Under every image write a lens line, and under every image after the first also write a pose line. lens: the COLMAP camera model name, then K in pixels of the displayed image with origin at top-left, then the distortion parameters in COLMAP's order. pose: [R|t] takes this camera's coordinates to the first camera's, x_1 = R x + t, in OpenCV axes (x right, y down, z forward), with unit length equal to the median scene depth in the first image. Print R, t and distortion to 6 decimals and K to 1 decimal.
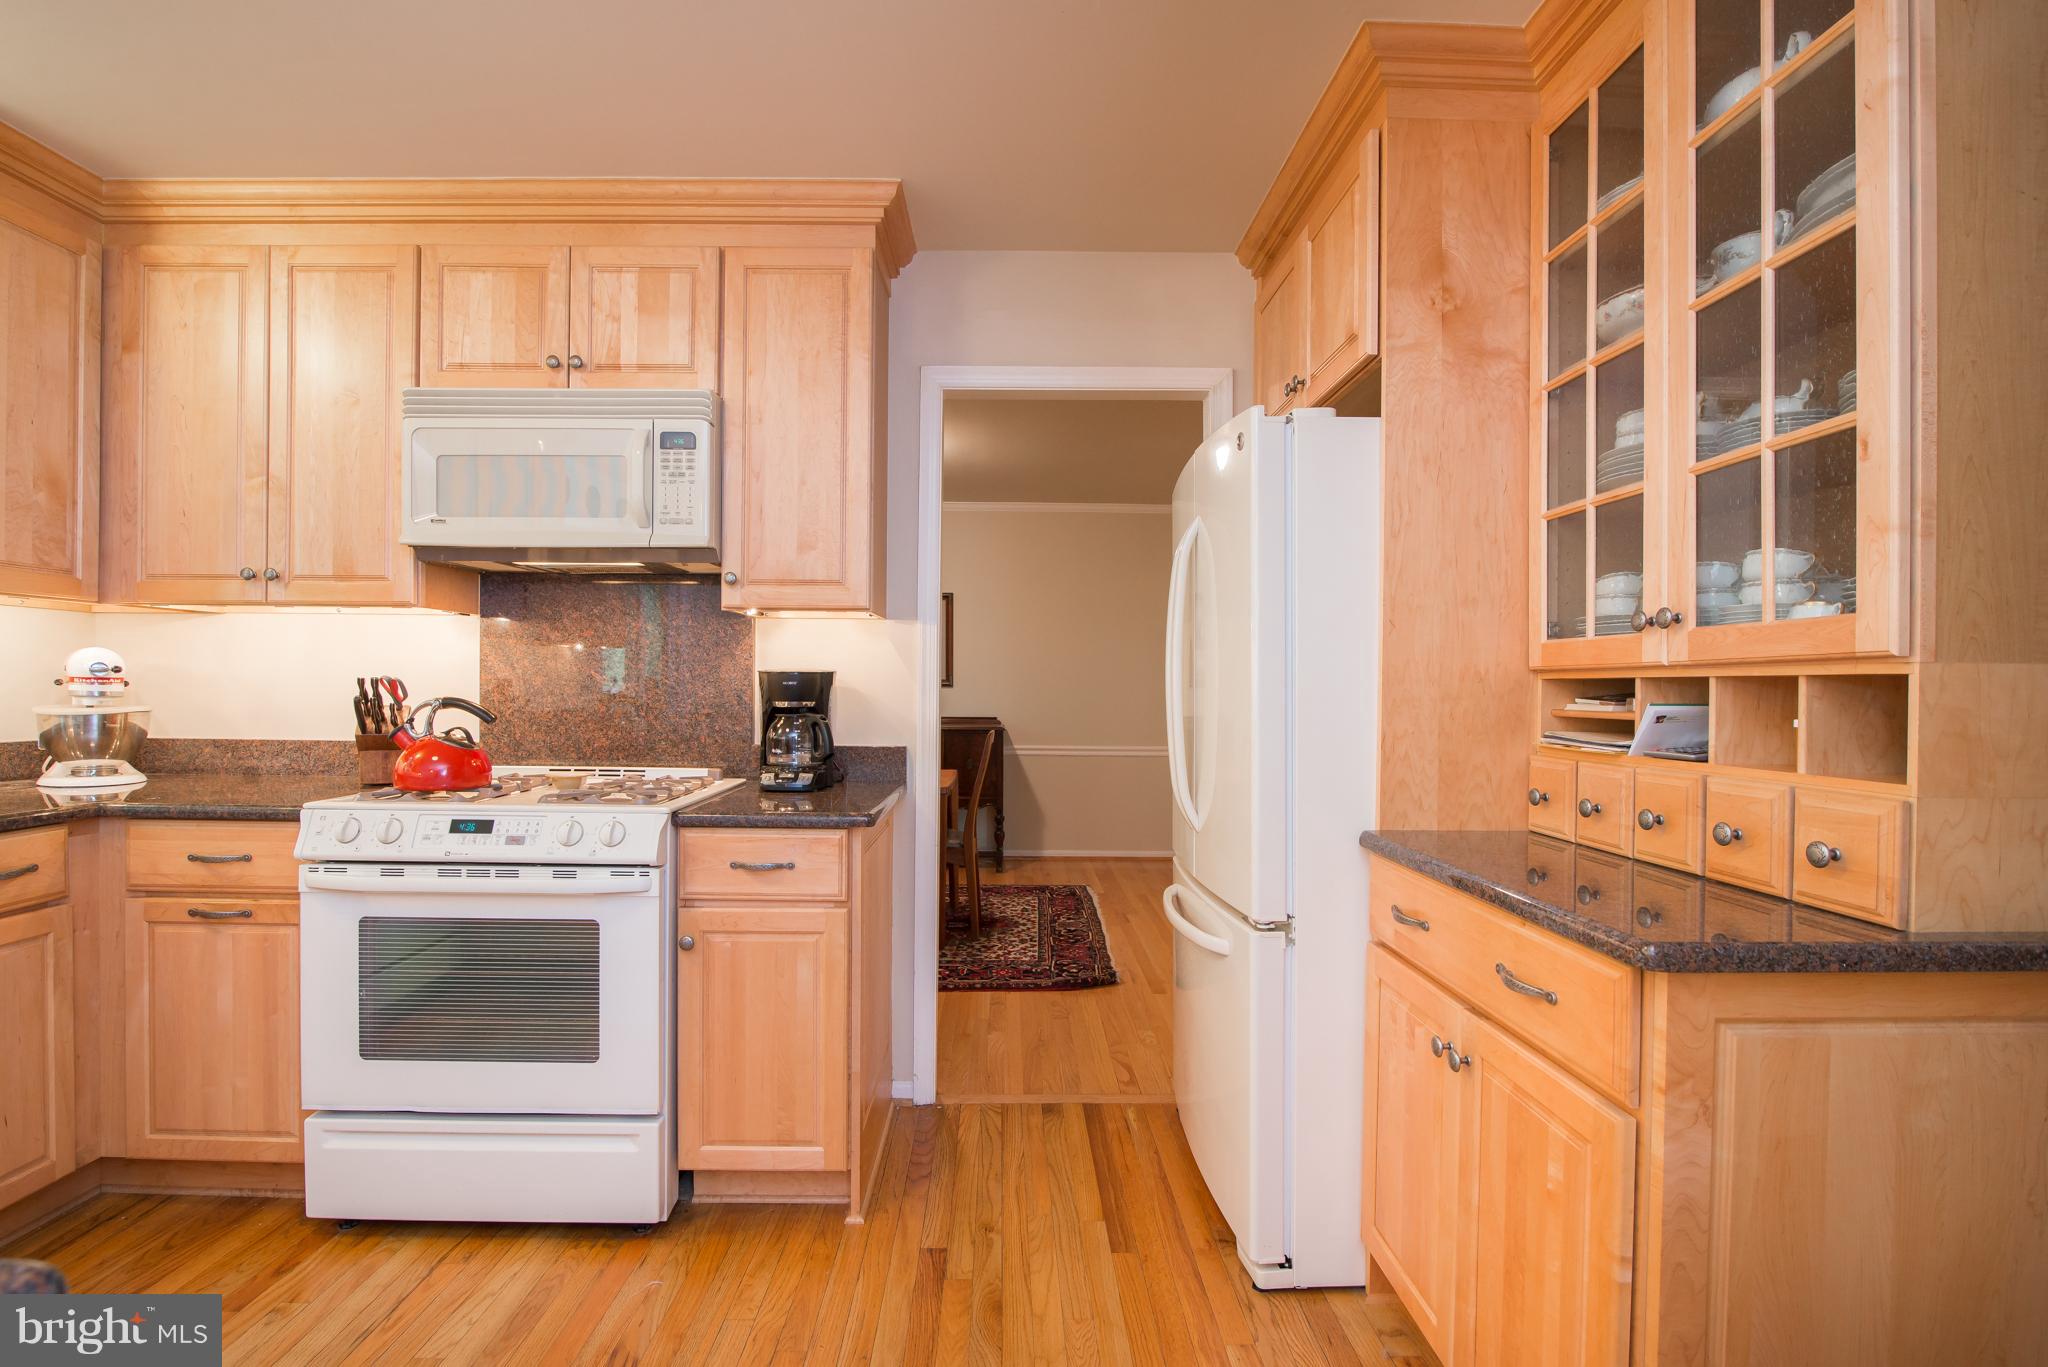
lens RADIAL K [[936.5, 0, 1013.5], [0, 936.5, 692.9], [0, 0, 1]] dist [-0.020191, 0.000641]
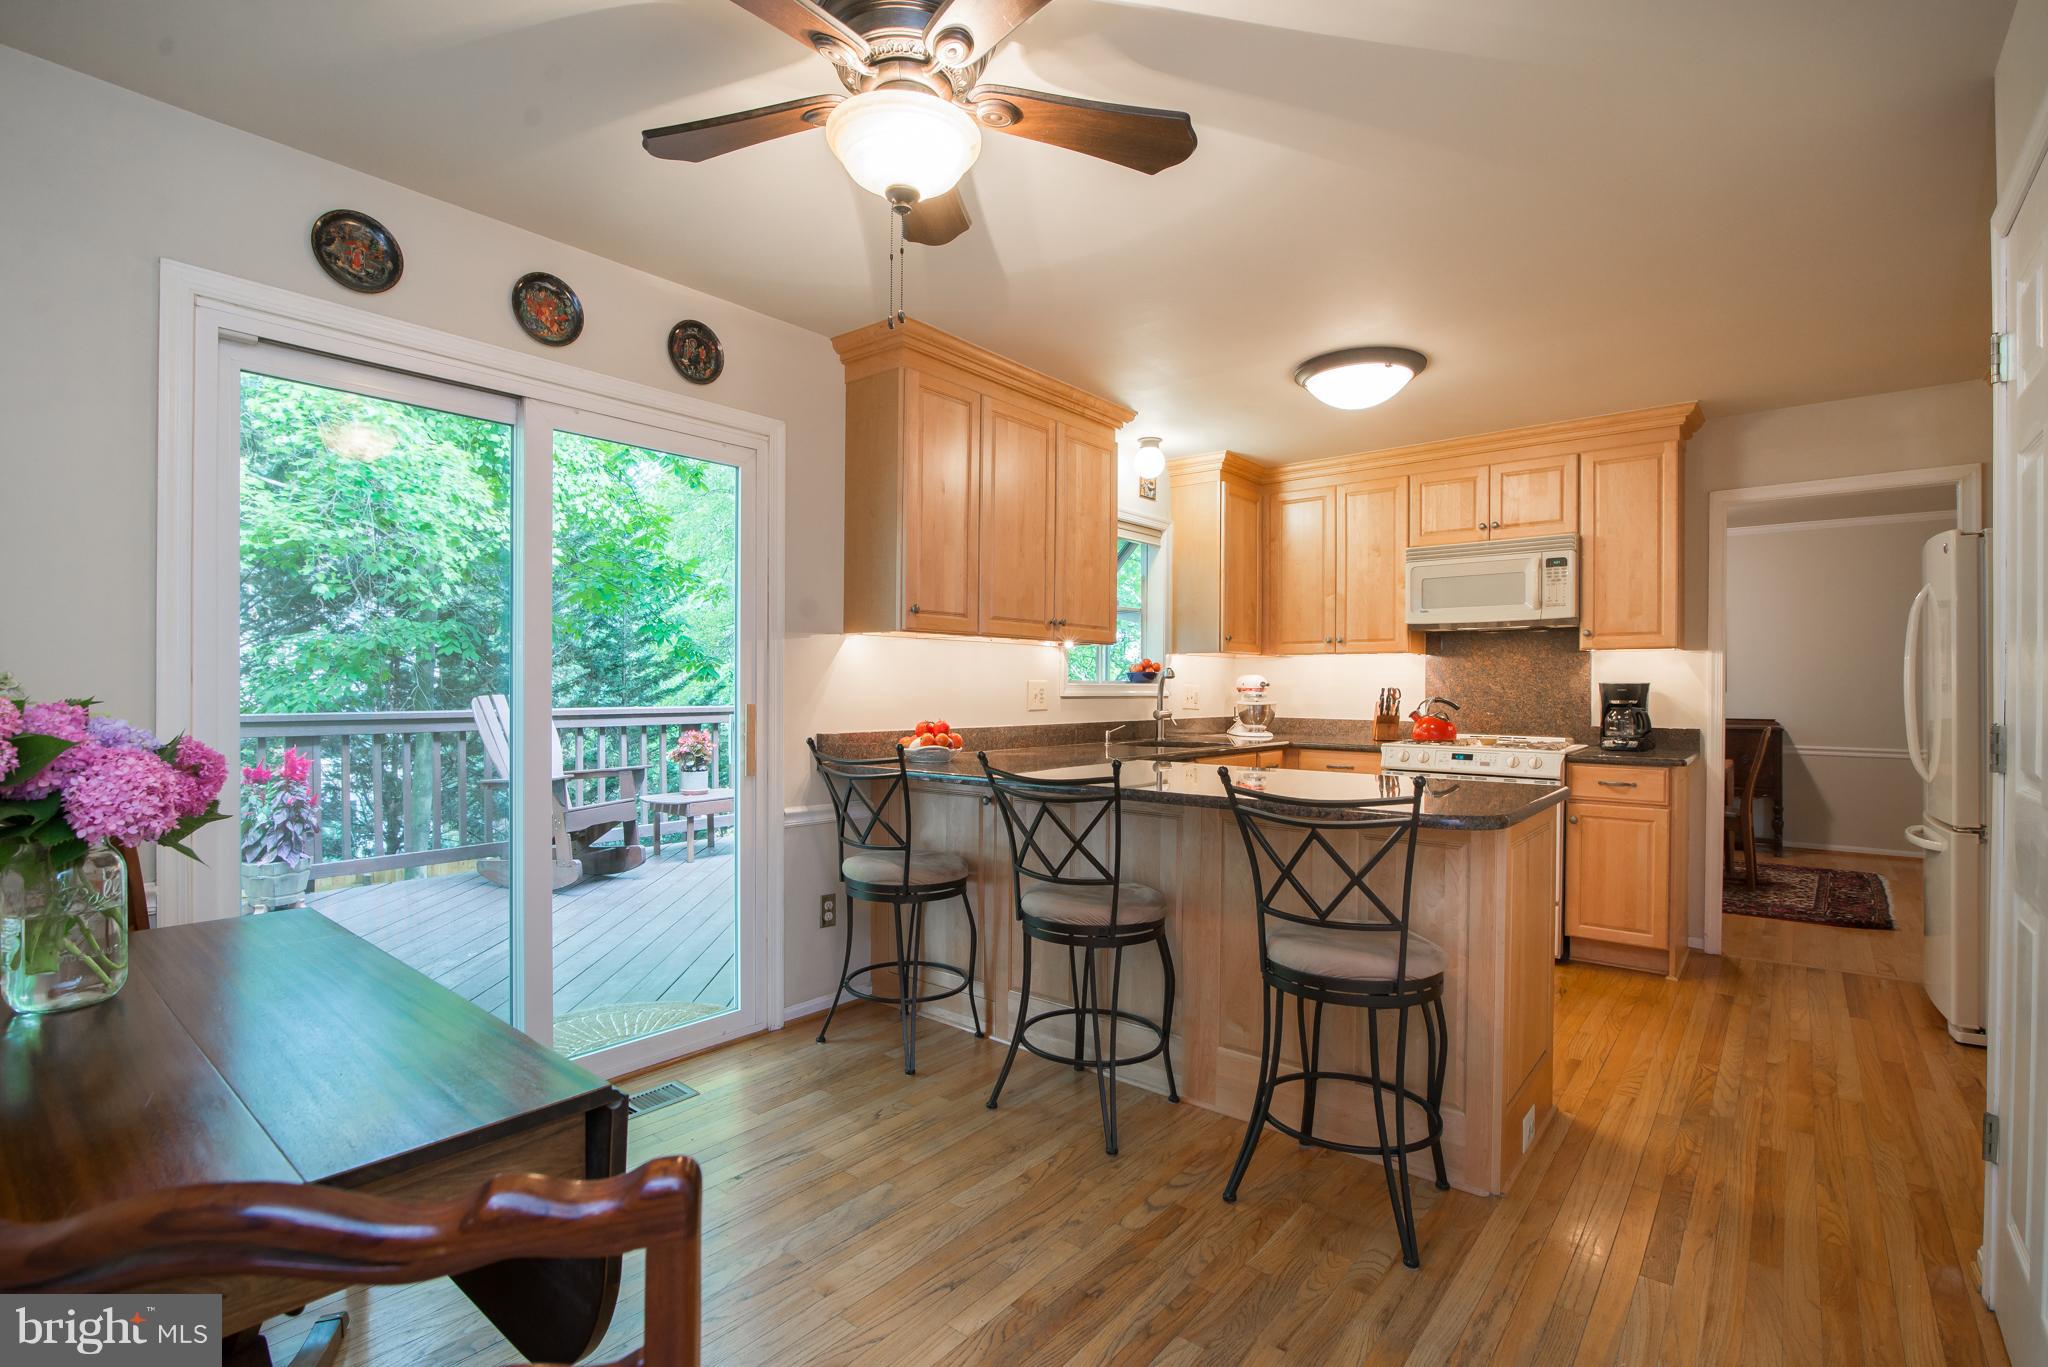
lens RADIAL K [[936.5, 0, 1013.5], [0, 936.5, 692.9], [0, 0, 1]] dist [-0.020191, 0.000641]
pose [[0.757245, -0.001440, -0.653129, 0.037061], [-0.002098, 0.999987, -0.004638, 0.005715], [0.653128, 0.004882, 0.757232, -1.119403]]
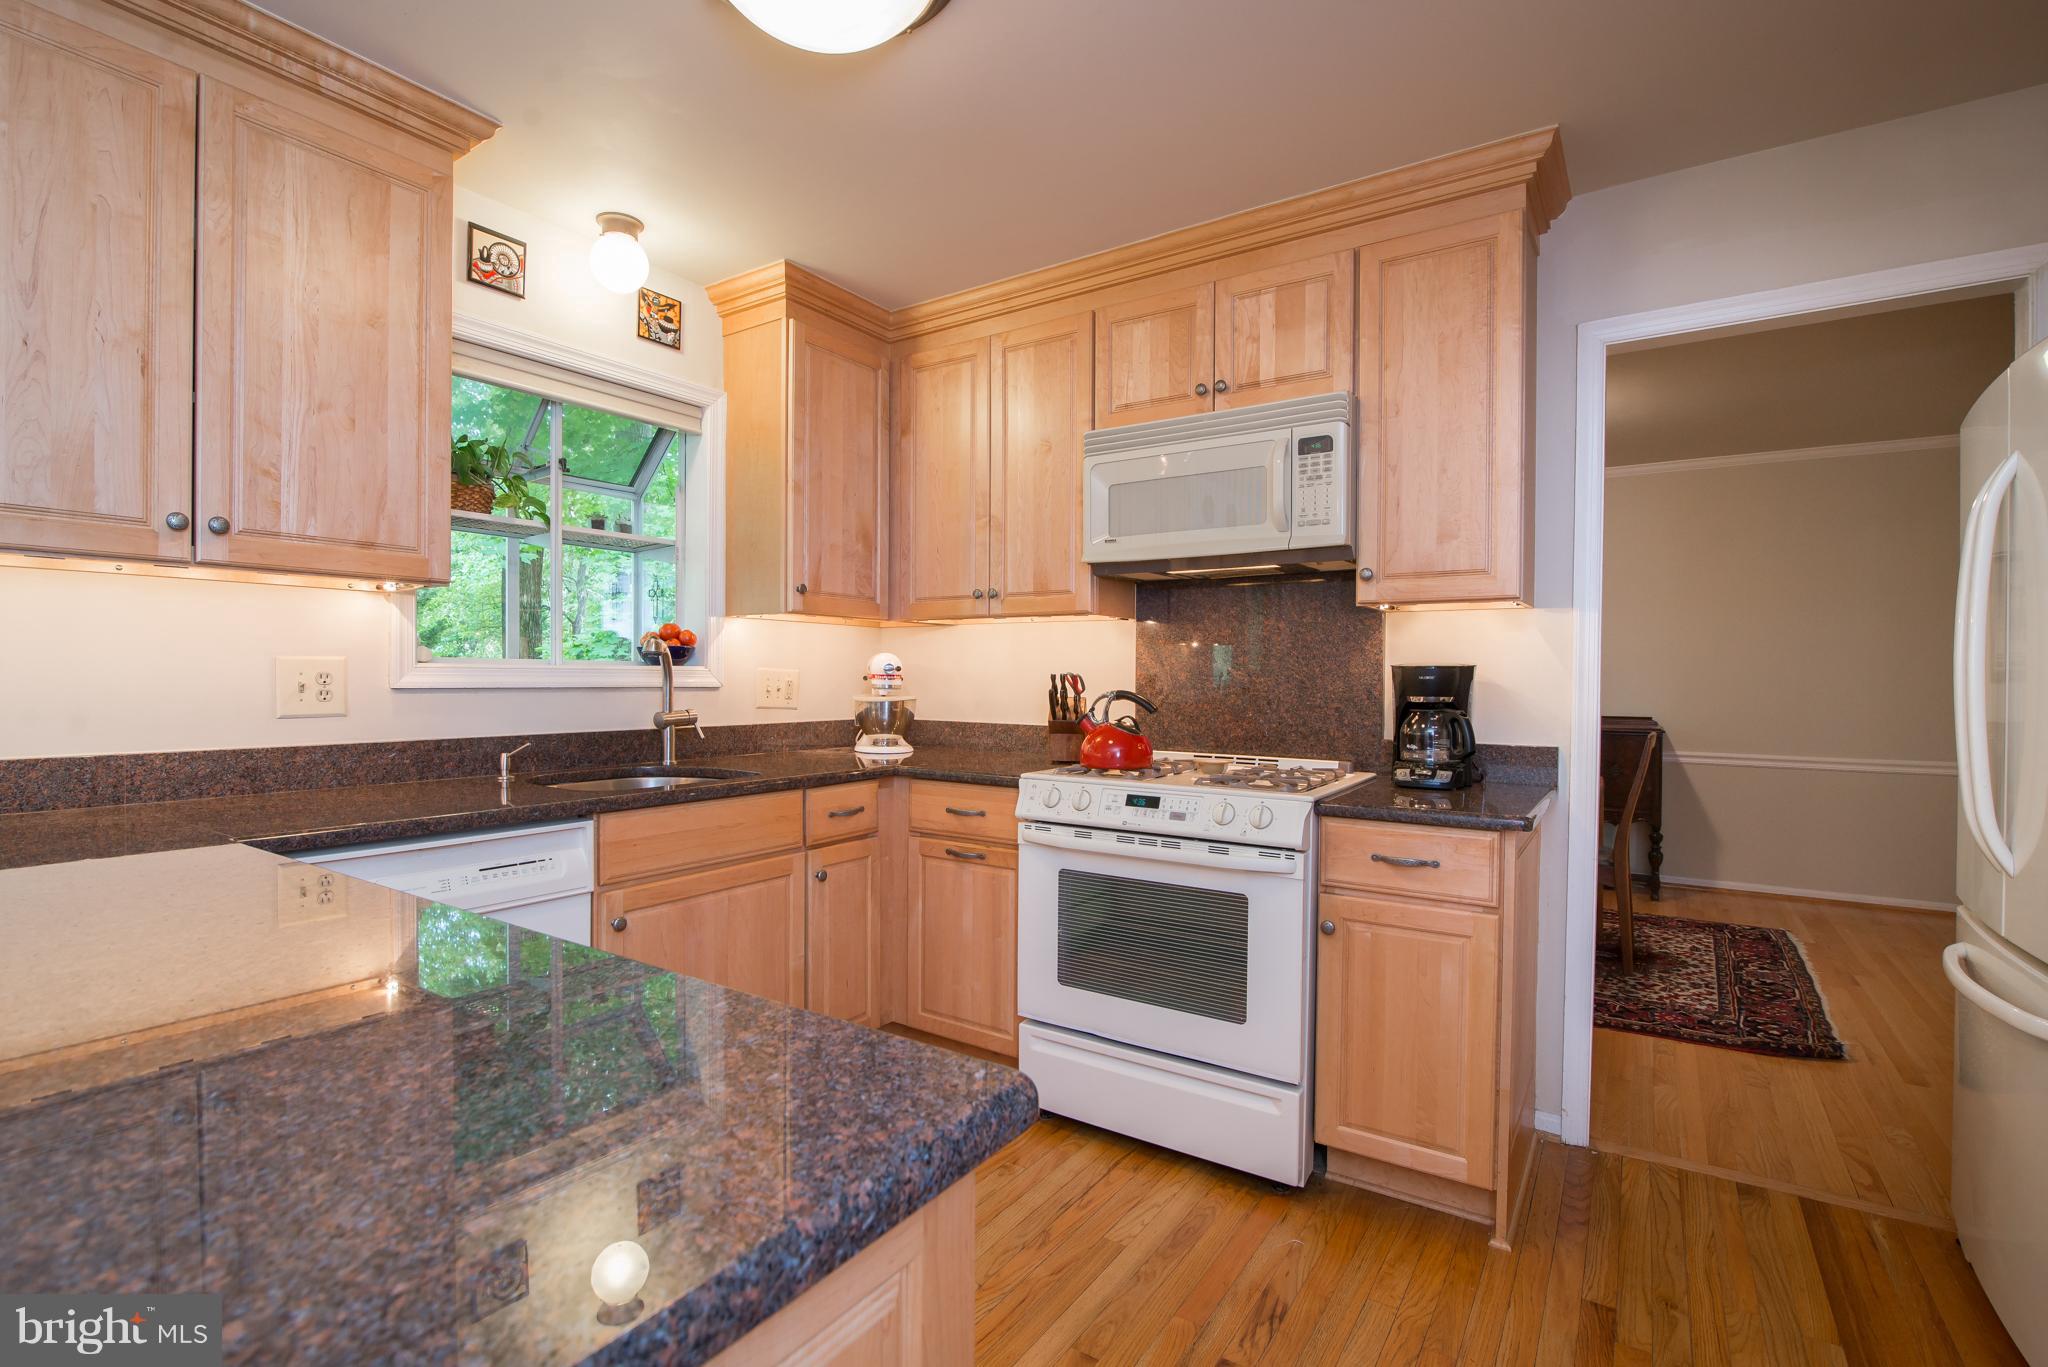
lens RADIAL K [[936.5, 0, 1013.5], [0, 936.5, 692.9], [0, 0, 1]] dist [-0.020191, 0.000641]
pose [[0.821972, 0.006865, -0.569486, -0.040774], [-0.003338, 0.999968, 0.007236, -0.000280], [0.569518, -0.004047, 0.821969, -0.047886]]
